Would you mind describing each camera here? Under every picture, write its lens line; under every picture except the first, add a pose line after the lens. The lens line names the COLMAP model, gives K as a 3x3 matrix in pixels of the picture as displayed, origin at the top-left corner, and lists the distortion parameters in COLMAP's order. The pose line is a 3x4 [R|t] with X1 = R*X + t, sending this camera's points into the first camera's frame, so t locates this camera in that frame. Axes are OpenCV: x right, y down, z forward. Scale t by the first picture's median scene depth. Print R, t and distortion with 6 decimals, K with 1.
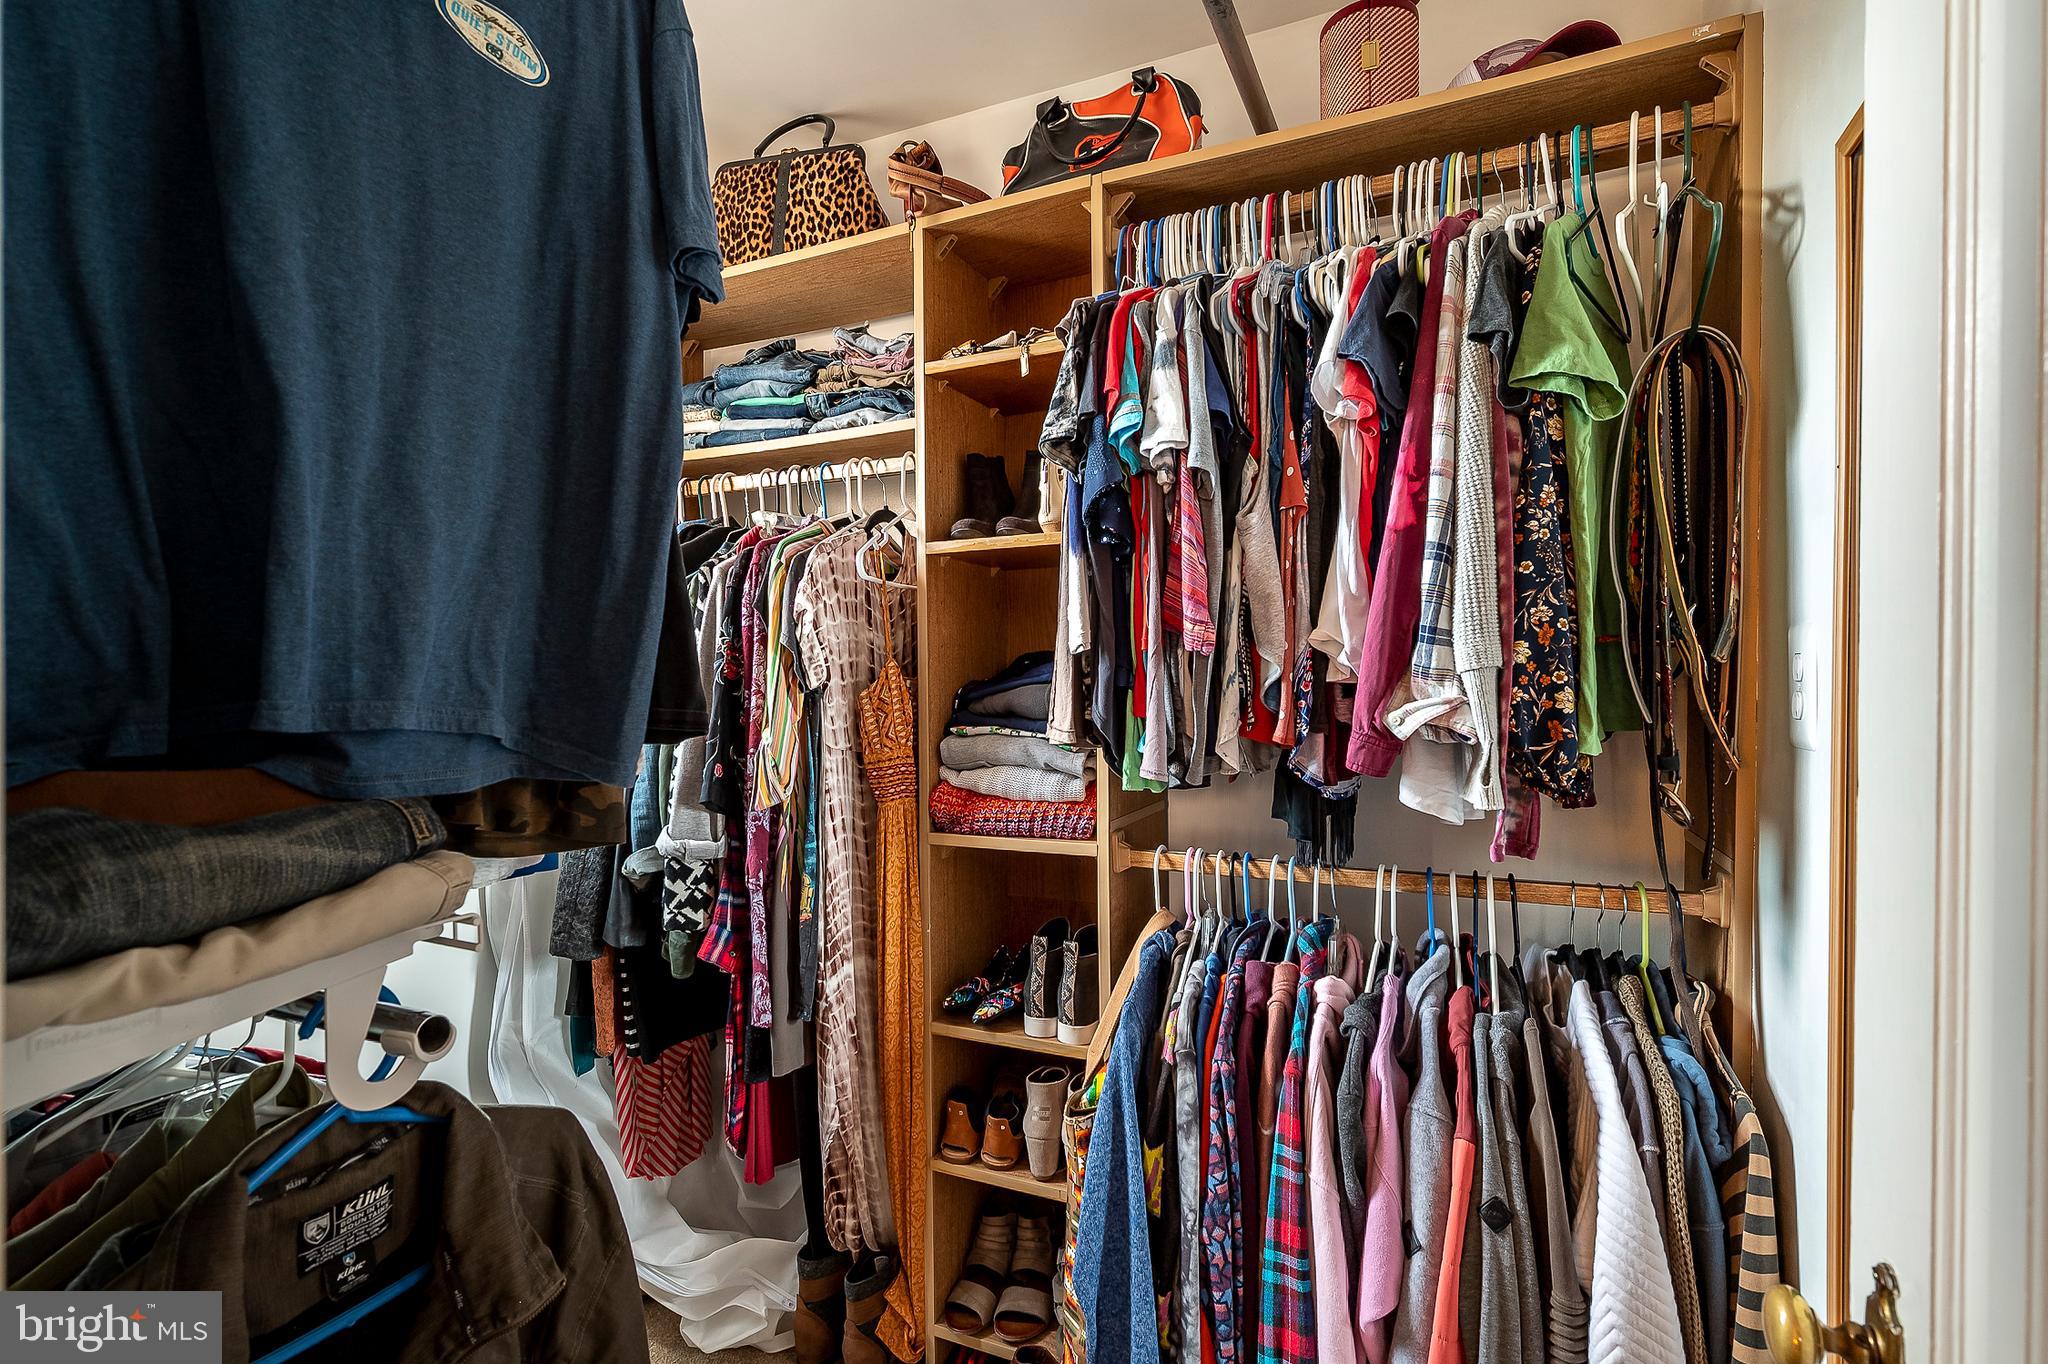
lens RADIAL K [[924.9, 0, 1028.8], [0, 924.9, 699.0], [0, 0, 1]] dist [-0.001203, -0.000404]
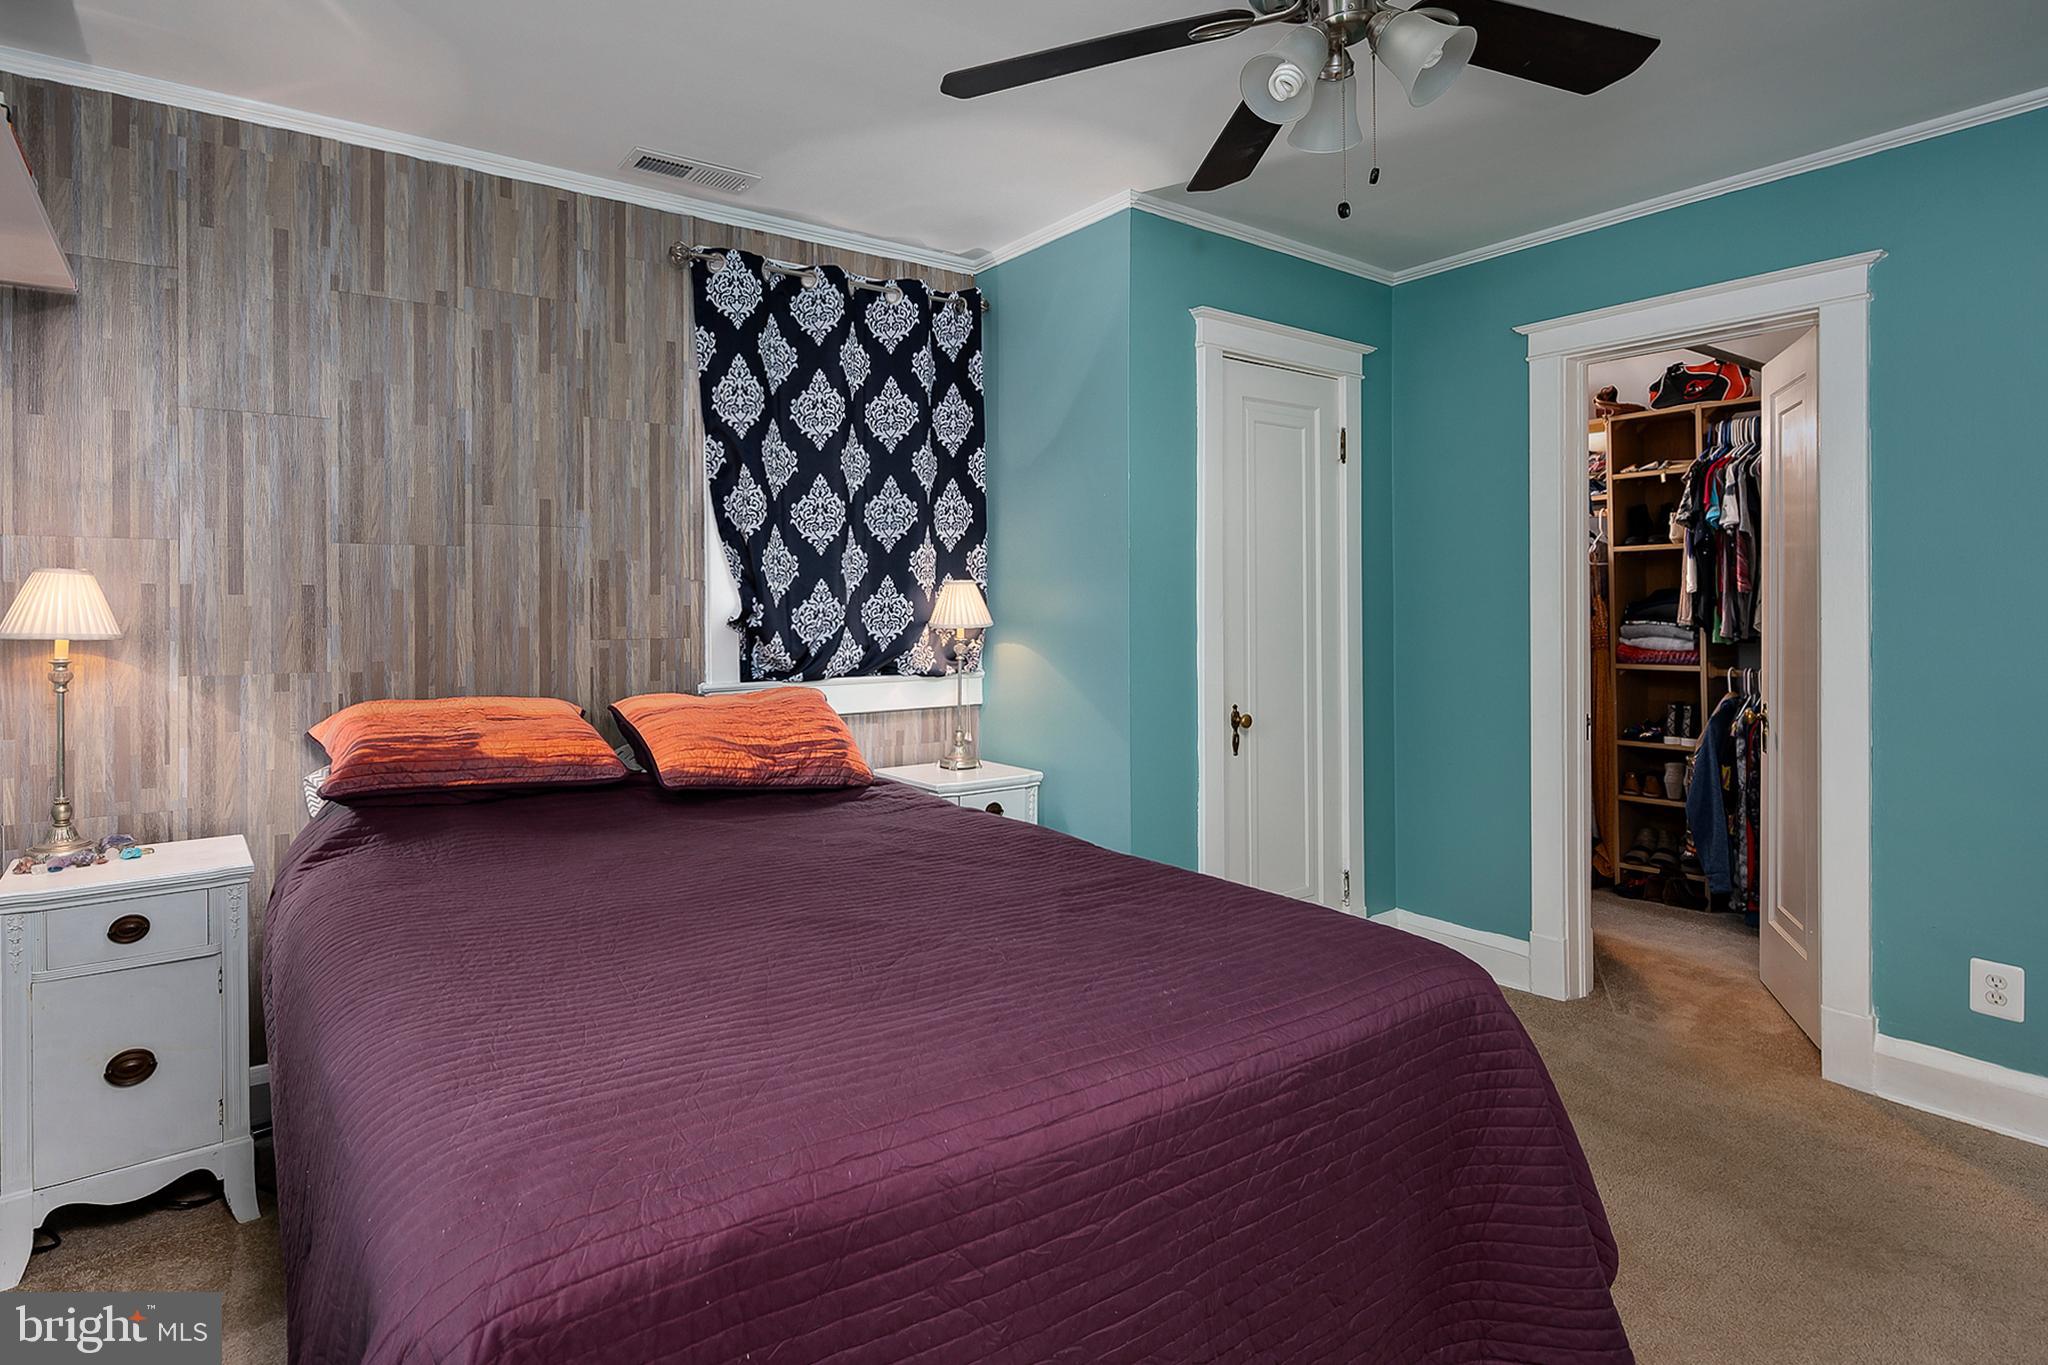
lens RADIAL K [[924.9, 0, 1000.4], [0, 924.9, 609.7], [0, 0, 1]] dist [-0.001203, -0.000404]
pose [[0.846211, -0.007310, -0.532798, -0.196497], [0.009202, 0.999957, 0.000894, -0.018291], [0.532768, -0.005659, 0.846242, -2.136020]]
